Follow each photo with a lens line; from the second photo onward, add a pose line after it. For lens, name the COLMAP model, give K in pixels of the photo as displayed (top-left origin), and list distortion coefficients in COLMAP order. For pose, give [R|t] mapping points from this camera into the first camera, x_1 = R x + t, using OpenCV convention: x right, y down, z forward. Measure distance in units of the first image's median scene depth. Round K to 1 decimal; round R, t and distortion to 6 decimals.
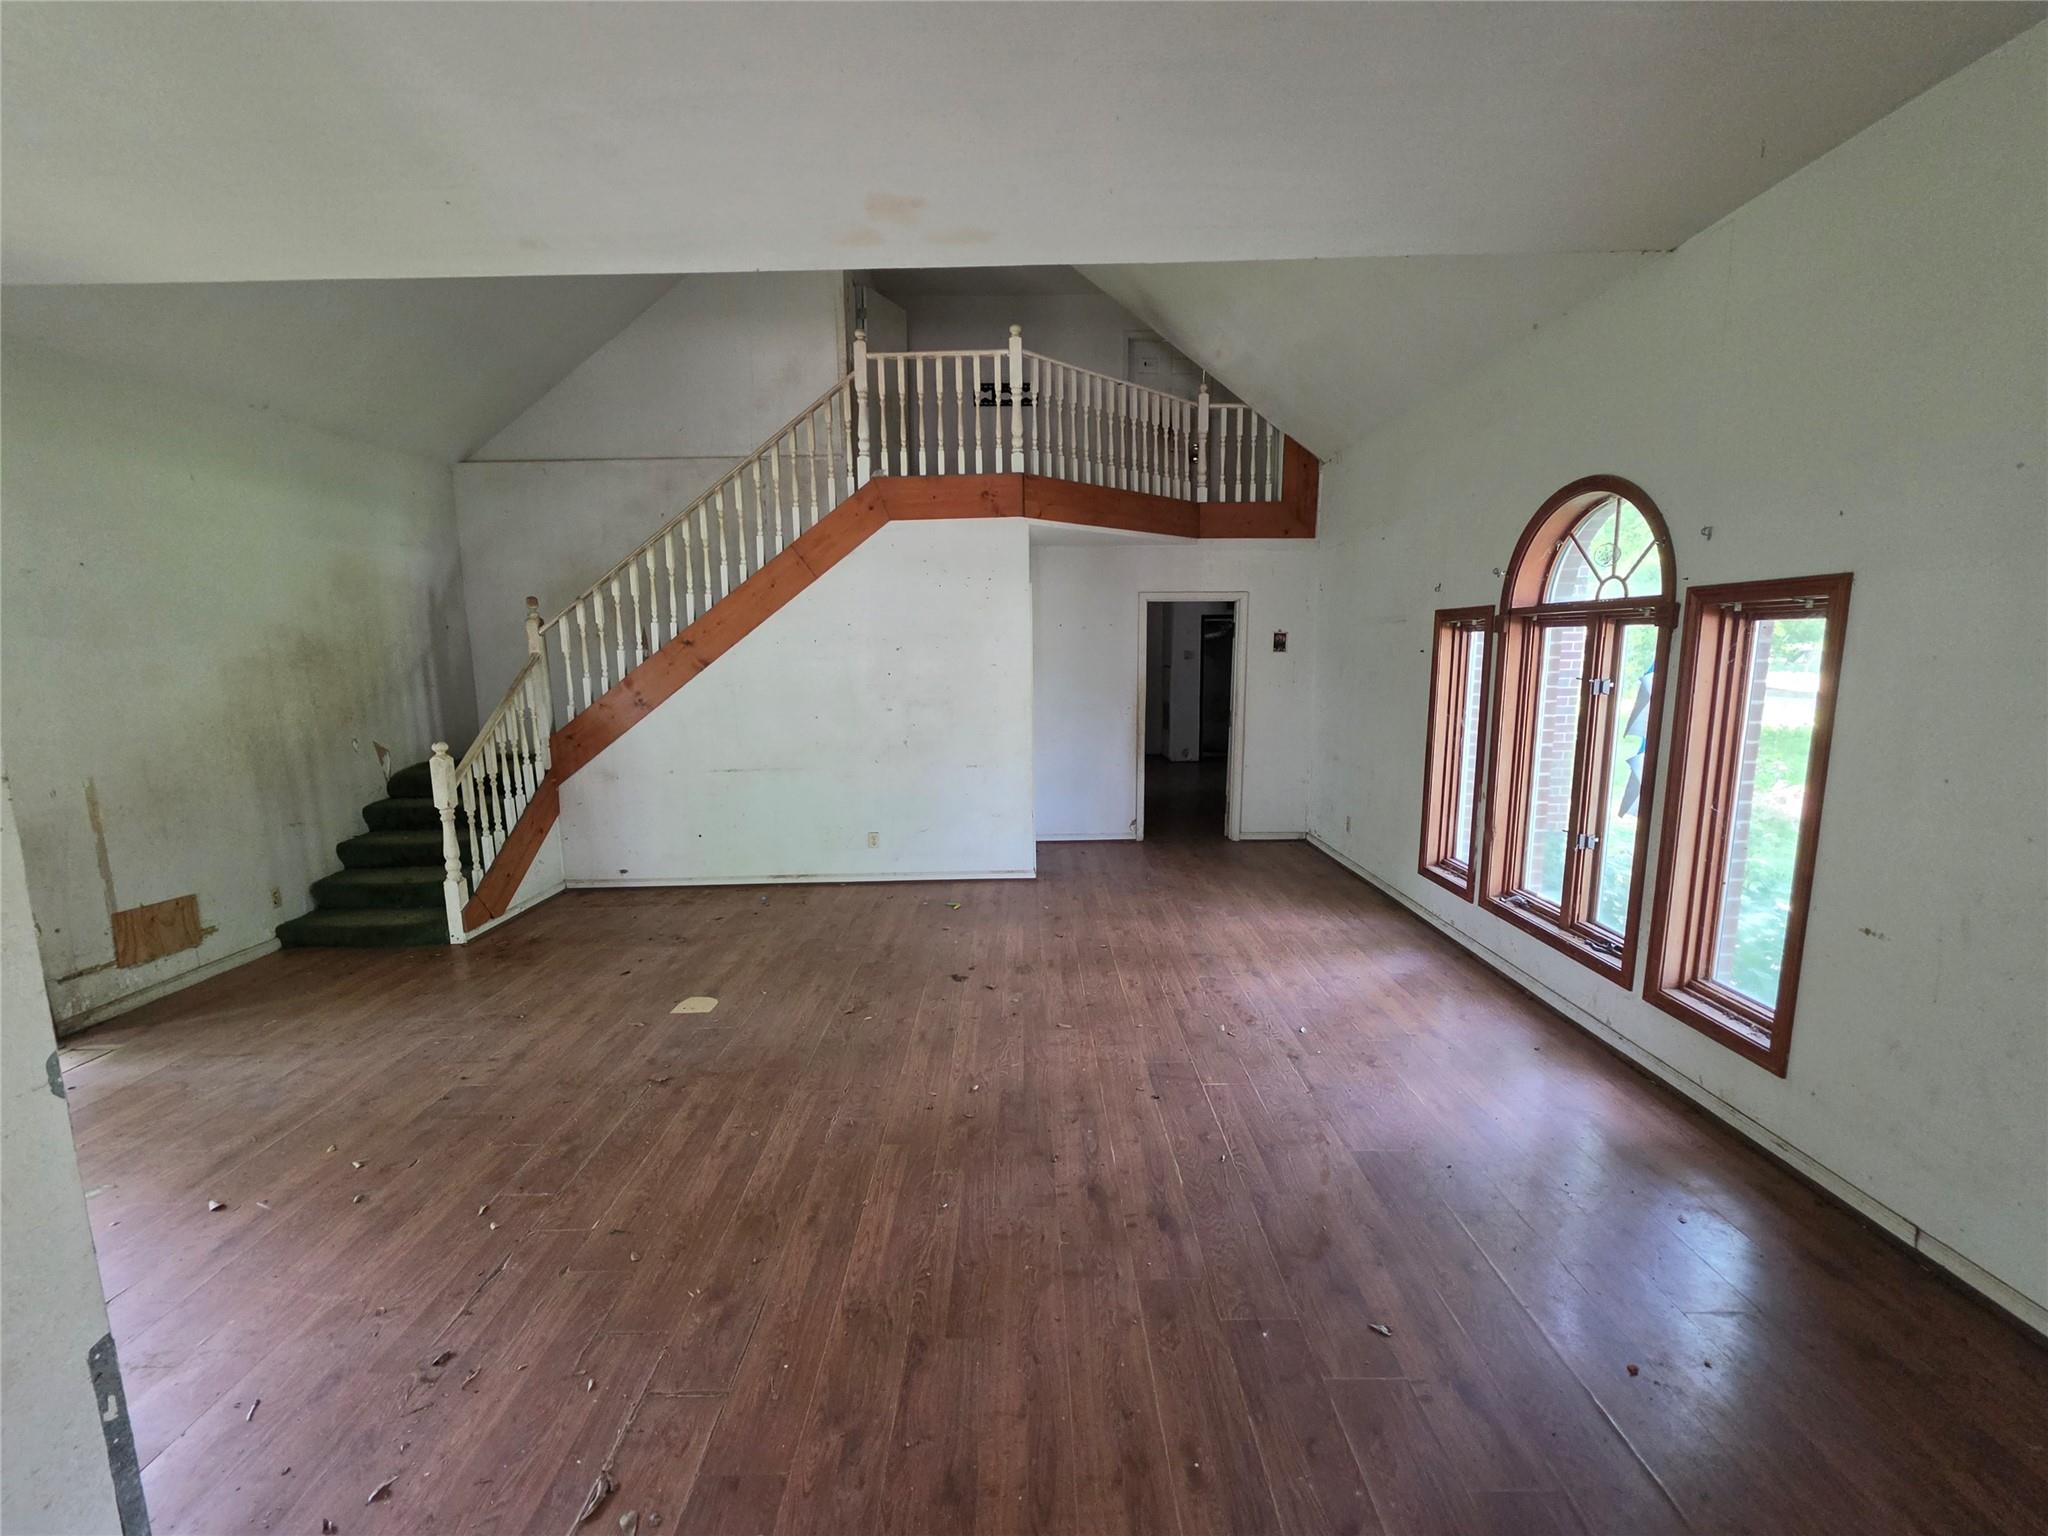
lens RADIAL K [[827.1, 0, 1024.0], [0, 827.1, 767.3], [0, 0, 1]] dist [-0.005857, 0.001327]
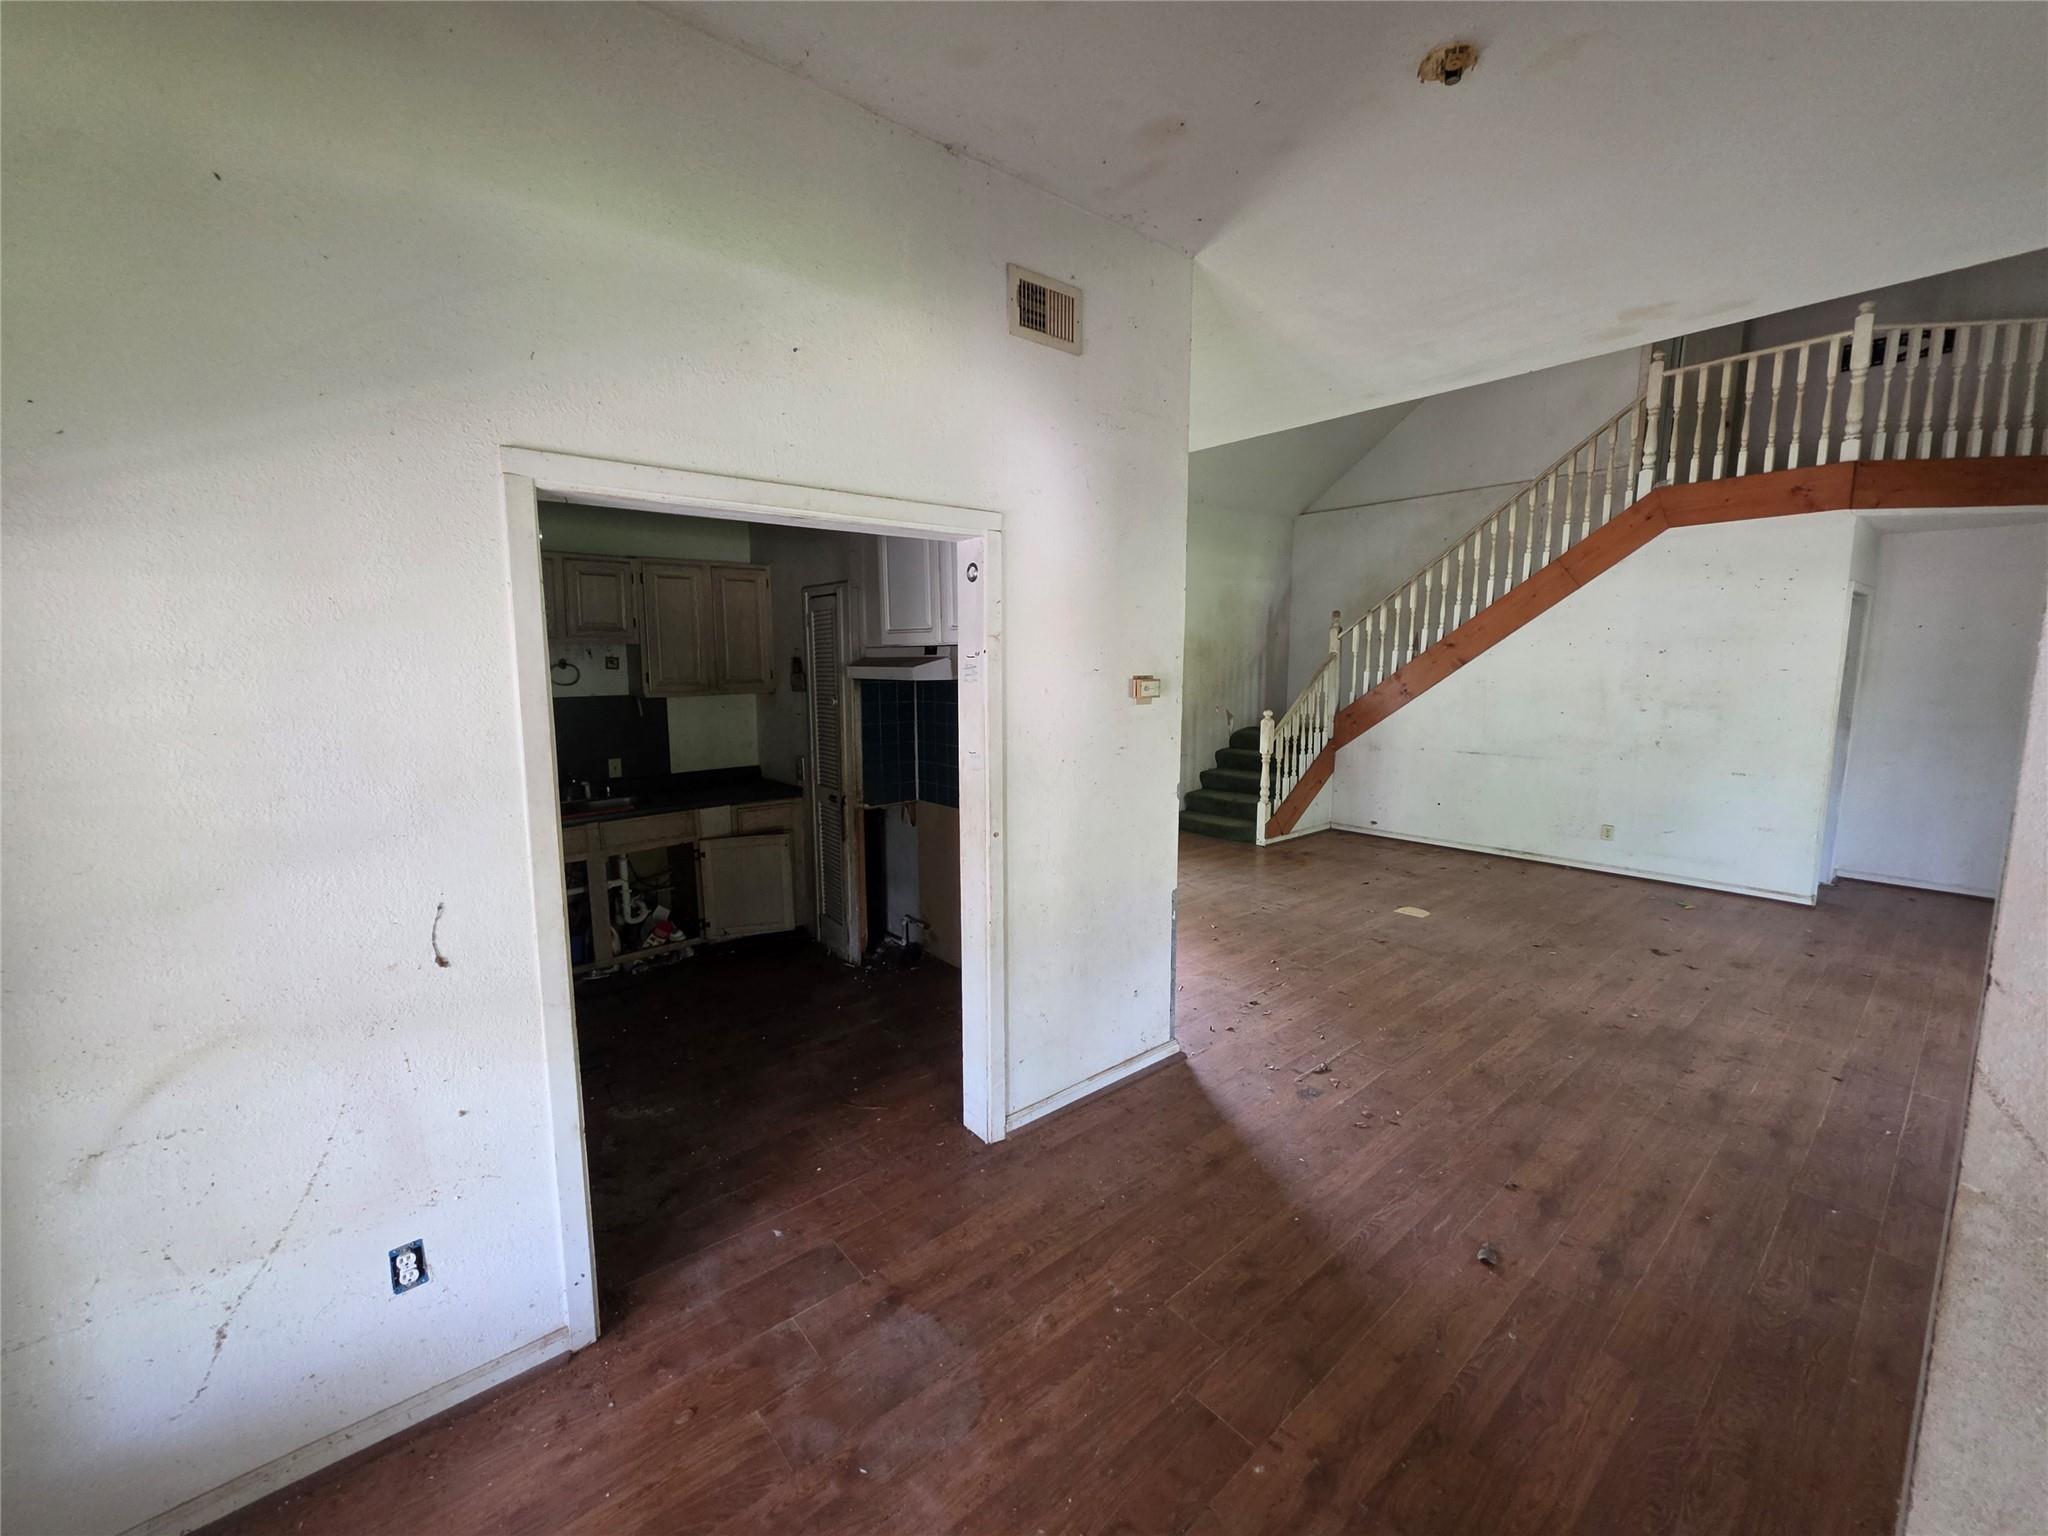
lens RADIAL K [[827.1, 0, 1015.8], [0, 827.1, 764.3], [0, 0, 1]] dist [-0.005857, 0.001327]
pose [[0.636587, 0.112005, -0.763028, 0.150096], [-0.118659, 0.991841, 0.046597, 0.048398], [0.762021, 0.060876, 0.644684, -0.296339]]
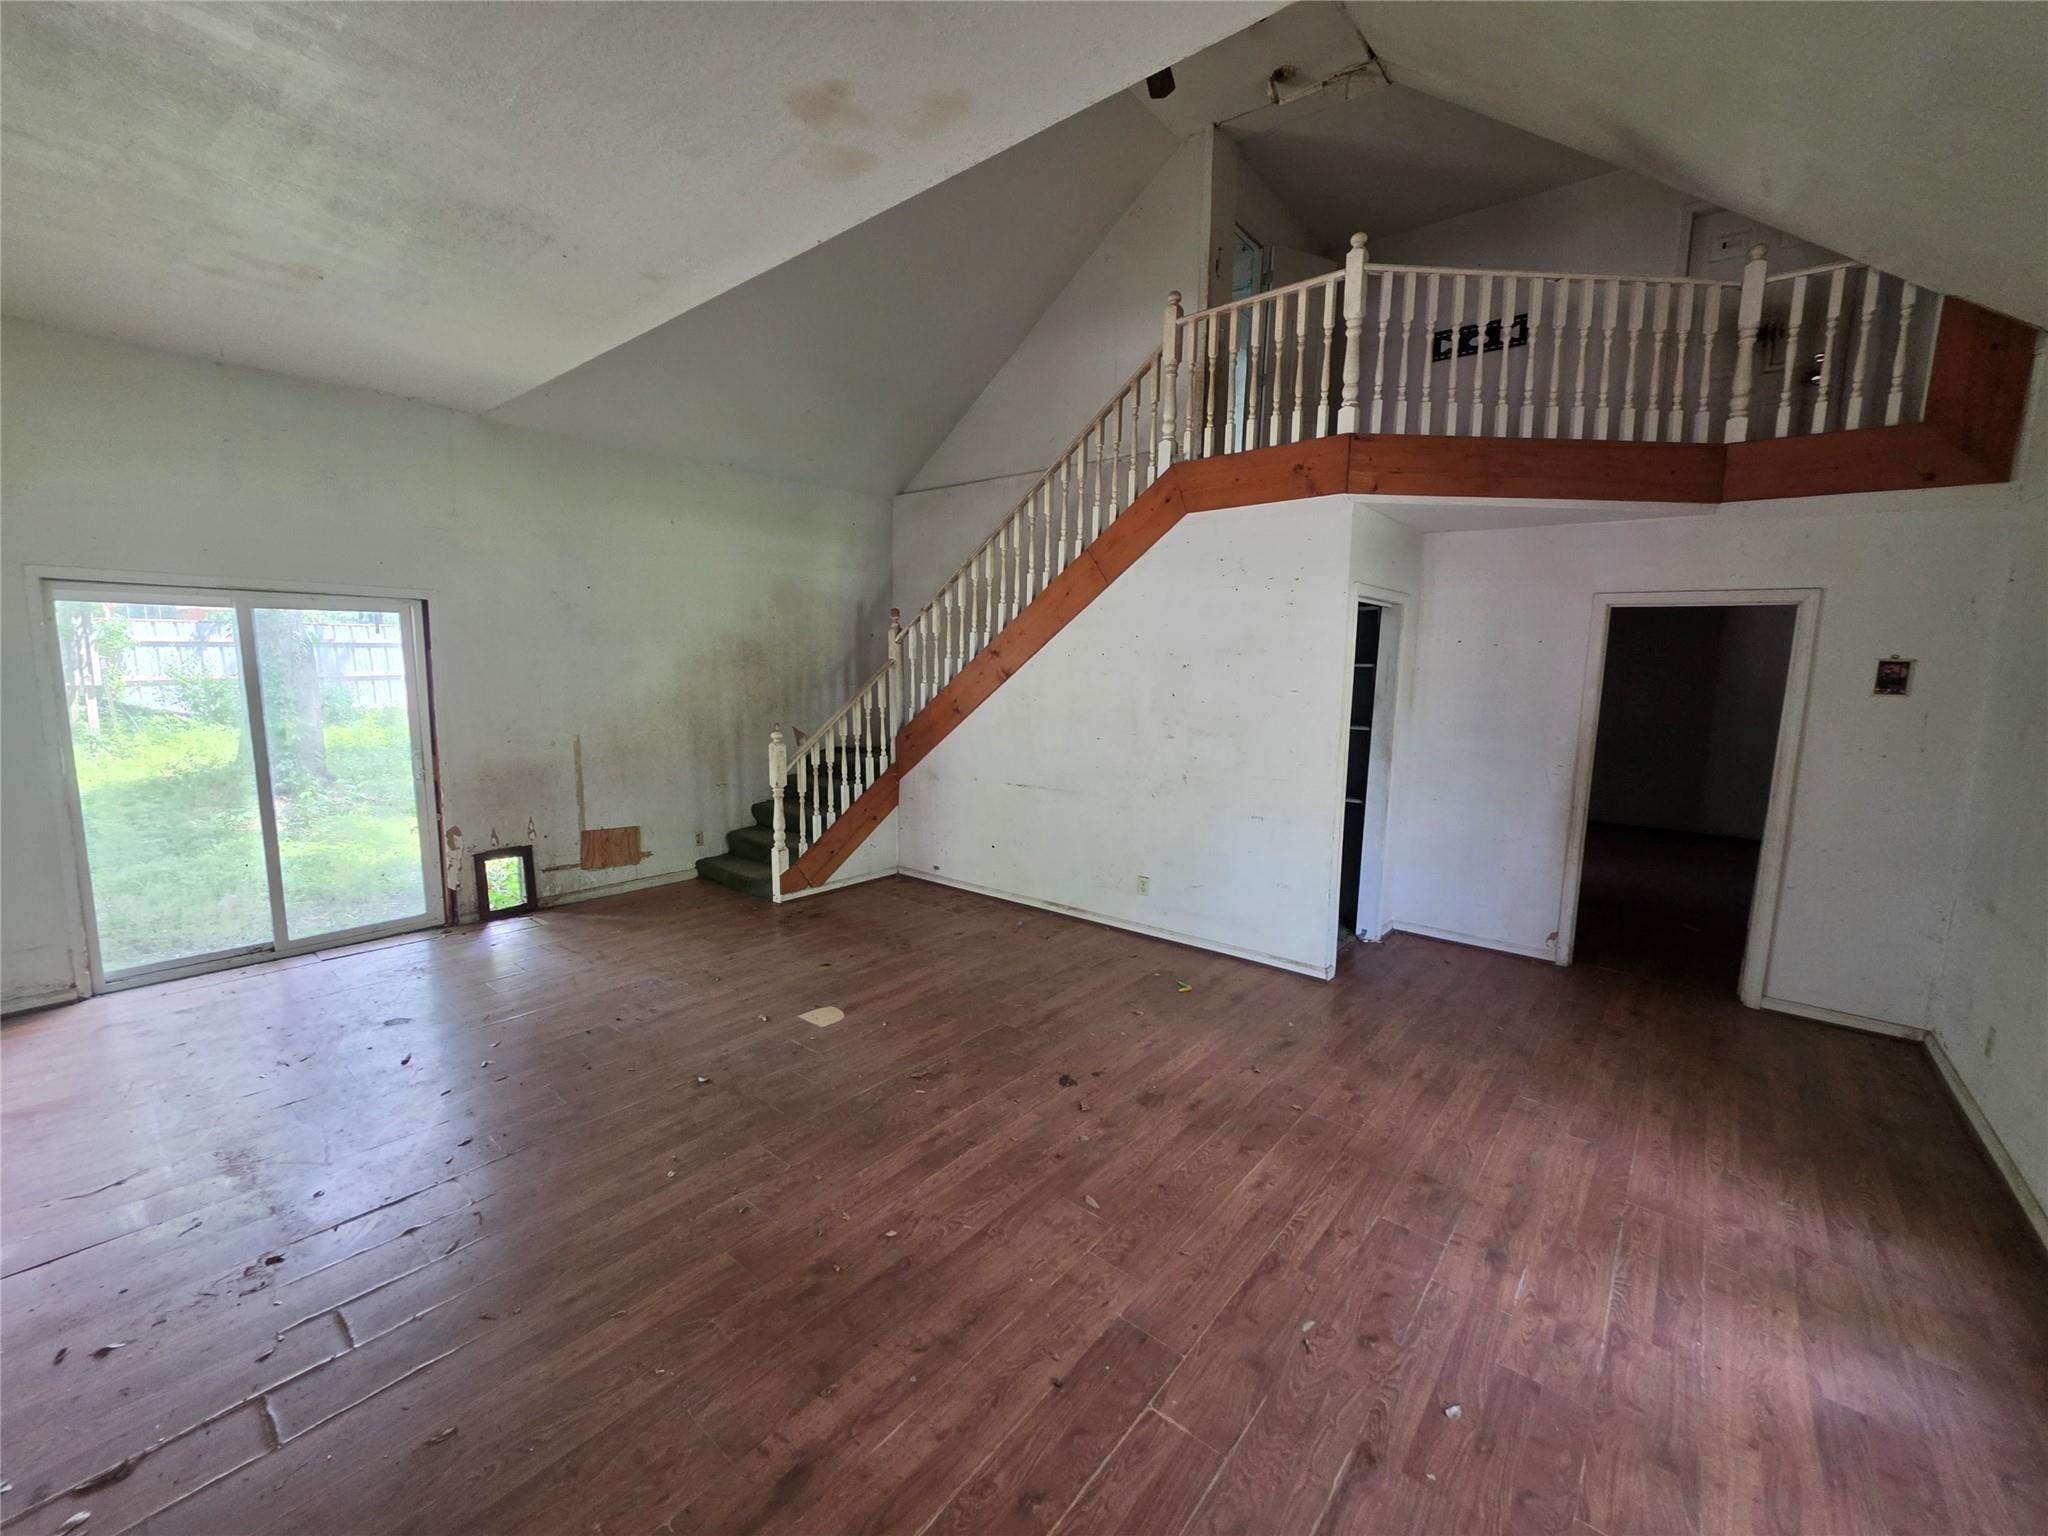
lens RADIAL K [[827.1, 0, 1029.7], [0, 827.1, 765.4], [0, 0, 1]] dist [-0.005857, 0.001327]
pose [[0.767278, 0.108016, -0.632153, 0.297449], [-0.121105, 0.992383, 0.022576, -0.047693], [0.629776, 0.059235, 0.774515, 0.287849]]
